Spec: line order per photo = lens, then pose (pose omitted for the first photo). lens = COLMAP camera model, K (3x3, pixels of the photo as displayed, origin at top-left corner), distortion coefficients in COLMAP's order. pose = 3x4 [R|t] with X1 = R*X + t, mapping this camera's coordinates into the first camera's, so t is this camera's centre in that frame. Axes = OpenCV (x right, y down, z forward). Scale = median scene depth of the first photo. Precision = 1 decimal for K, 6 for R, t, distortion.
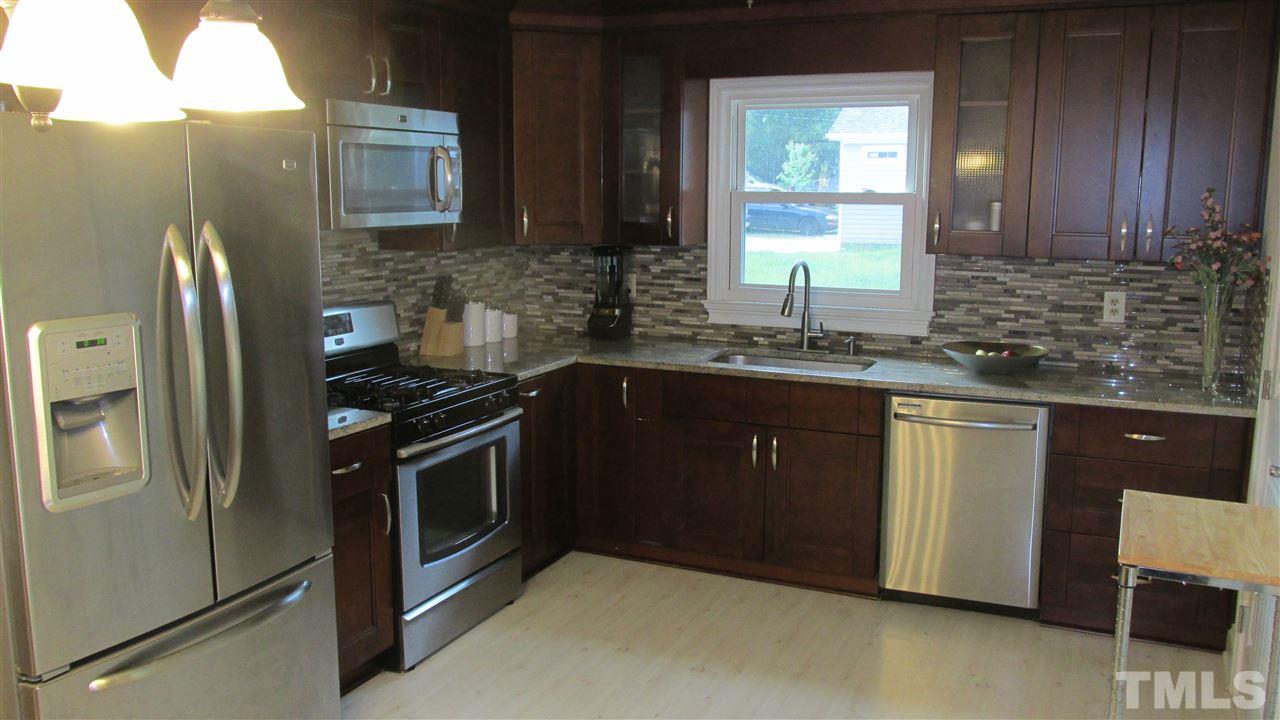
lens RADIAL K [[1060.5, 0, 640.0], [0, 1060.5, 360.0], [0, 0, 1]] dist [-0.005030, -0.041401]
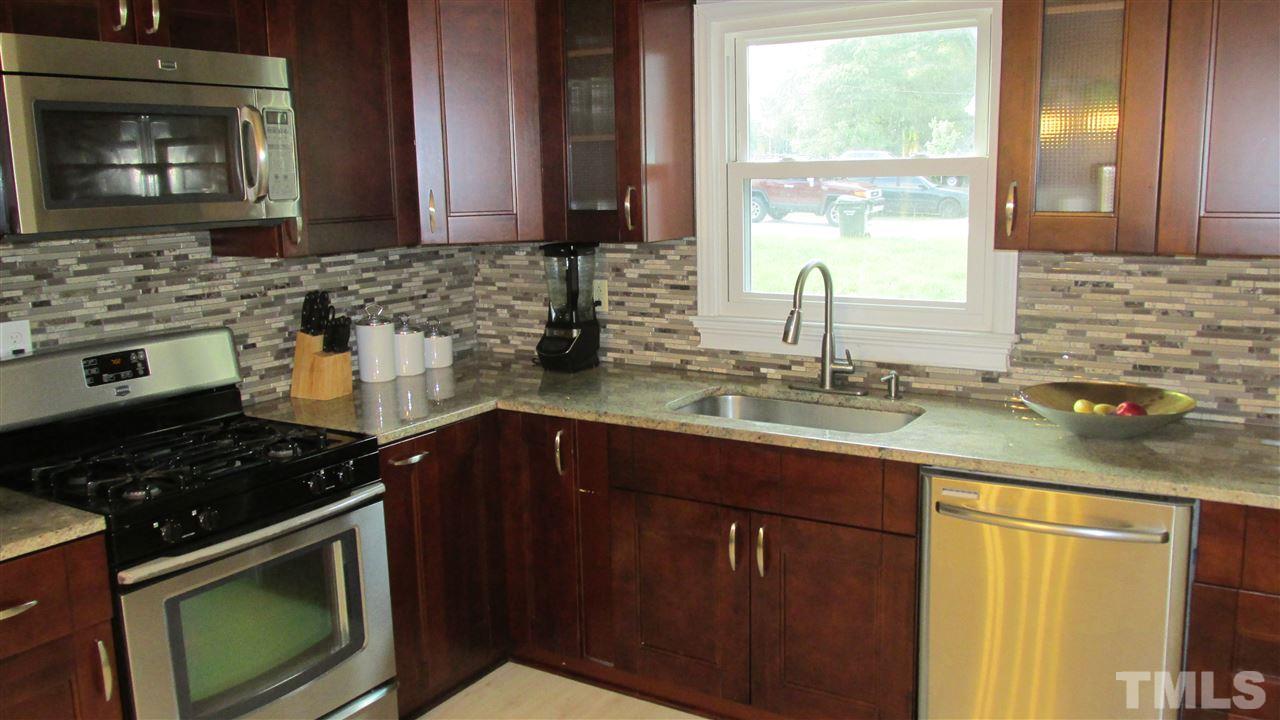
lens RADIAL K [[1060.5, 0, 640.0], [0, 1060.5, 360.0], [0, 0, 1]] dist [-0.005030, -0.041401]
pose [[0.990378, -0.002932, -0.138357, 0.135094], [0.004742, 0.999907, 0.012756, -0.039303], [0.138307, -0.013290, 0.990300, 0.308320]]
